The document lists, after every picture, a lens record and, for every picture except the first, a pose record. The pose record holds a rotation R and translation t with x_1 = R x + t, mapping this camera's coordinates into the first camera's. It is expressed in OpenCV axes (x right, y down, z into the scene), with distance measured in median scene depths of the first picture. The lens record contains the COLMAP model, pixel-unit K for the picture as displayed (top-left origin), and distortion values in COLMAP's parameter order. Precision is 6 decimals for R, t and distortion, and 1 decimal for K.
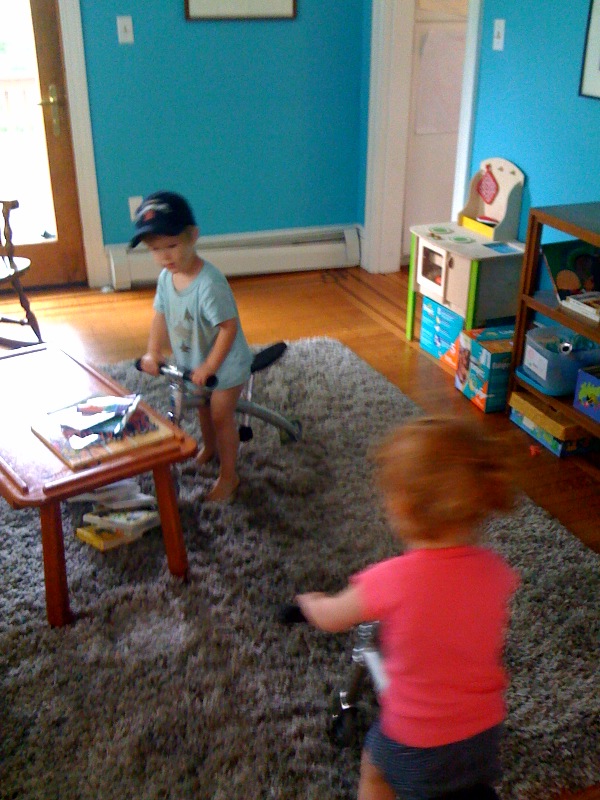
lens RADIAL K [[838.0, 0, 300.0], [0, 838.0, 400.0], [0, 0, 1]] dist [-0.107516, -0.006714]
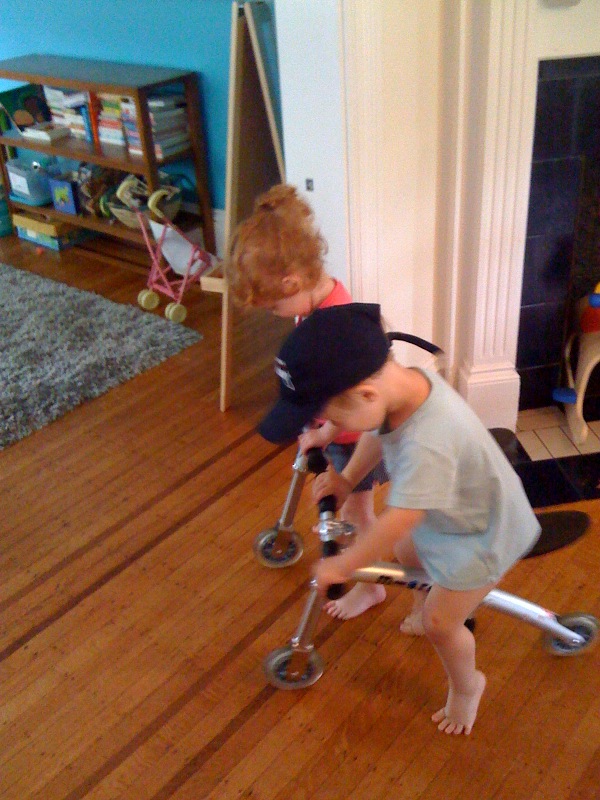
lens RADIAL K [[838.0, 0, 300.0], [0, 838.0, 400.0], [0, 0, 1]] dist [-0.107516, -0.006714]
pose [[0.850014, -0.302314, 0.431372, -0.010226], [0.260296, 0.953010, 0.154979, 0.208885], [-0.457954, -0.019450, 0.888763, -0.415961]]
